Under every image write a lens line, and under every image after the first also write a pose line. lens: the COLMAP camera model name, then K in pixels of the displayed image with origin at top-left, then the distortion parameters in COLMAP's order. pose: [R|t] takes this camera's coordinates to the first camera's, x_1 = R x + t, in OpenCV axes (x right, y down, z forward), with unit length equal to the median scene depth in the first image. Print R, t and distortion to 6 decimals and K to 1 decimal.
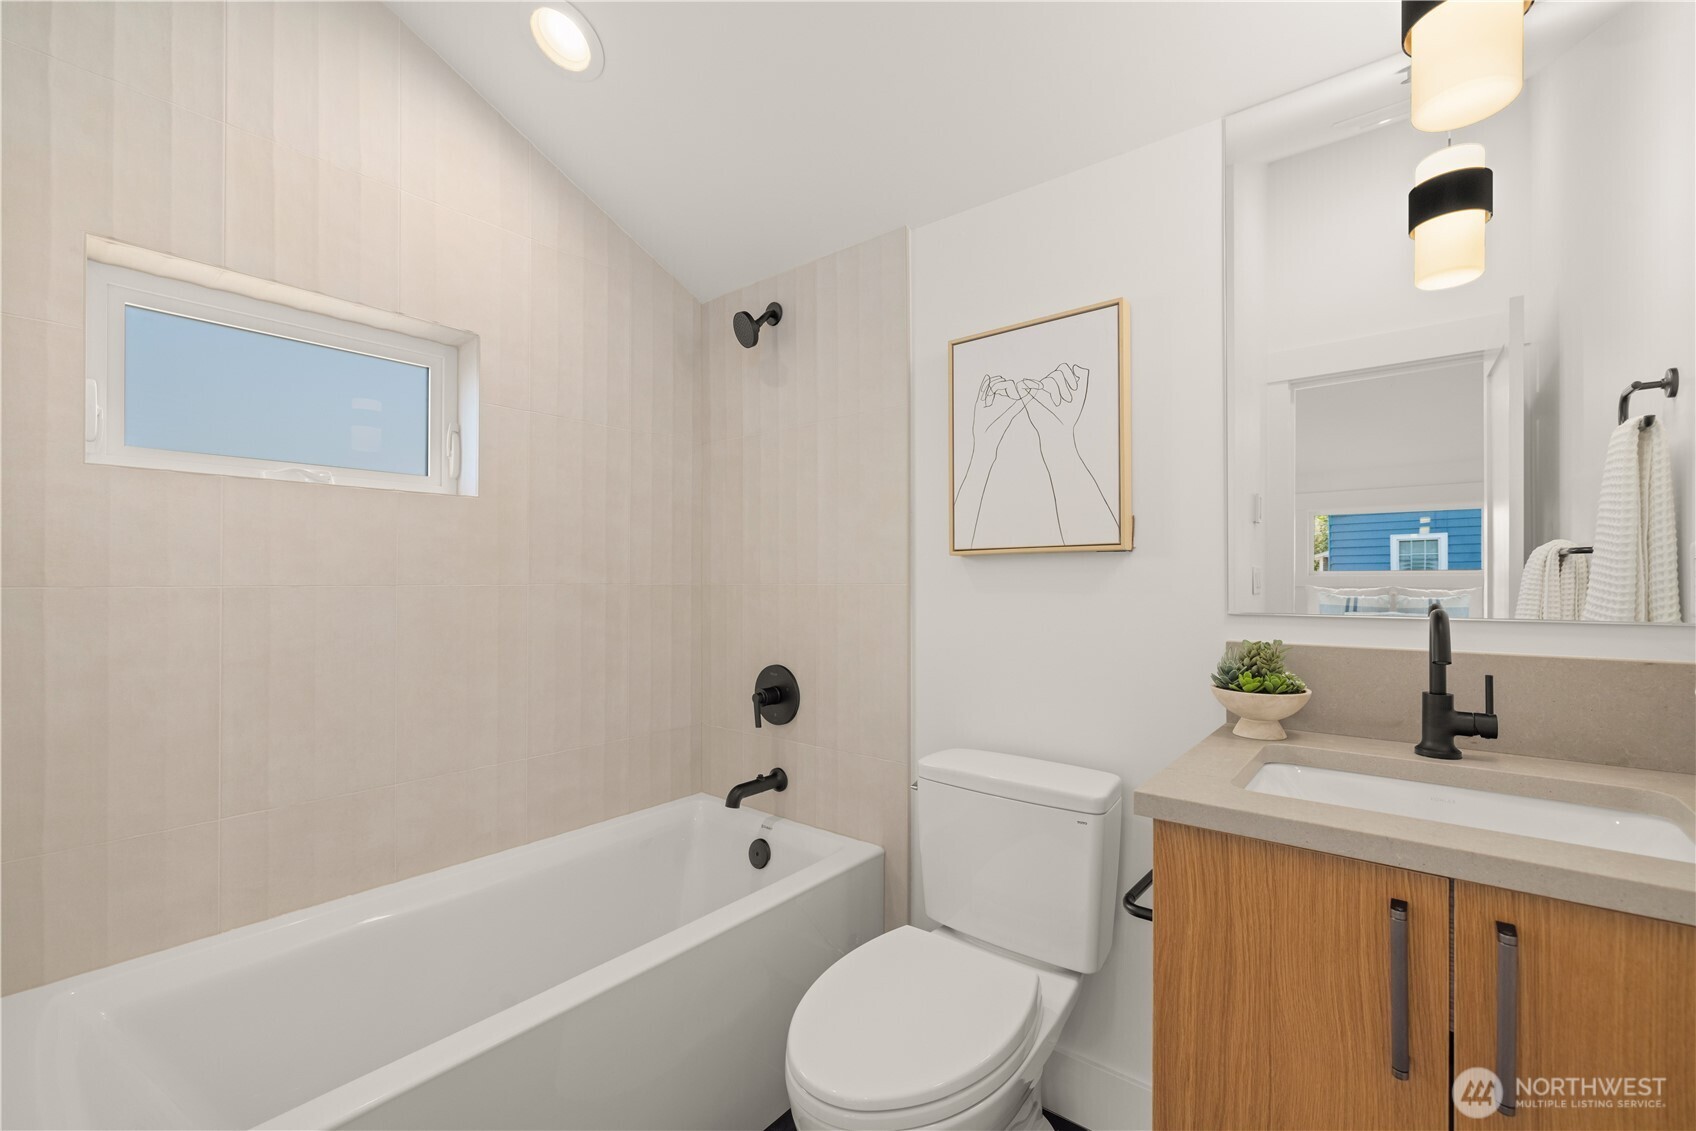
lens RADIAL K [[718.5, 0, 850.7], [0, 718.5, 570.5], [0, 0, 1]] dist [0.001015, -0.000811]
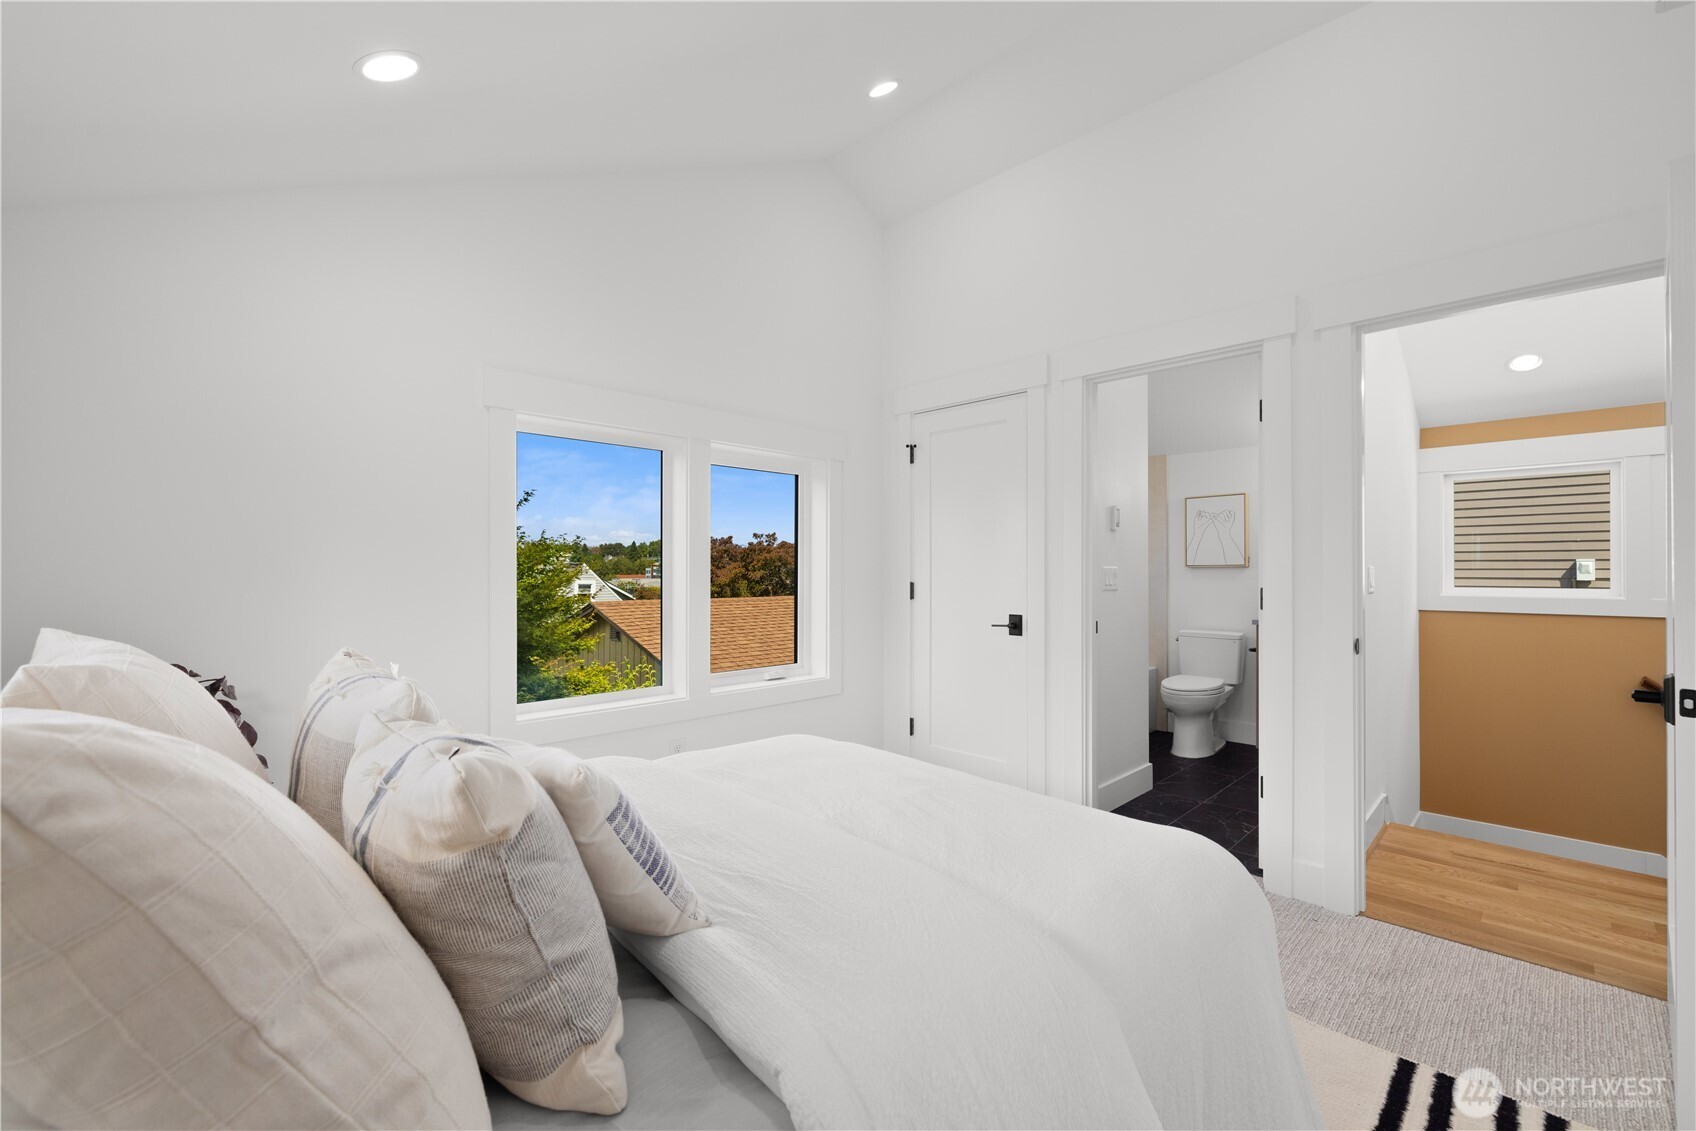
lens RADIAL K [[732.6, 0, 843.5], [0, 732.6, 566.2], [0, 0, 1]] dist [0.004739, 0.000208]
pose [[0.995066, 0.001095, -0.099213, -1.120839], [-0.000626, 0.999988, 0.004760, -0.044084], [0.099217, -0.004674, 0.995055, -2.530328]]
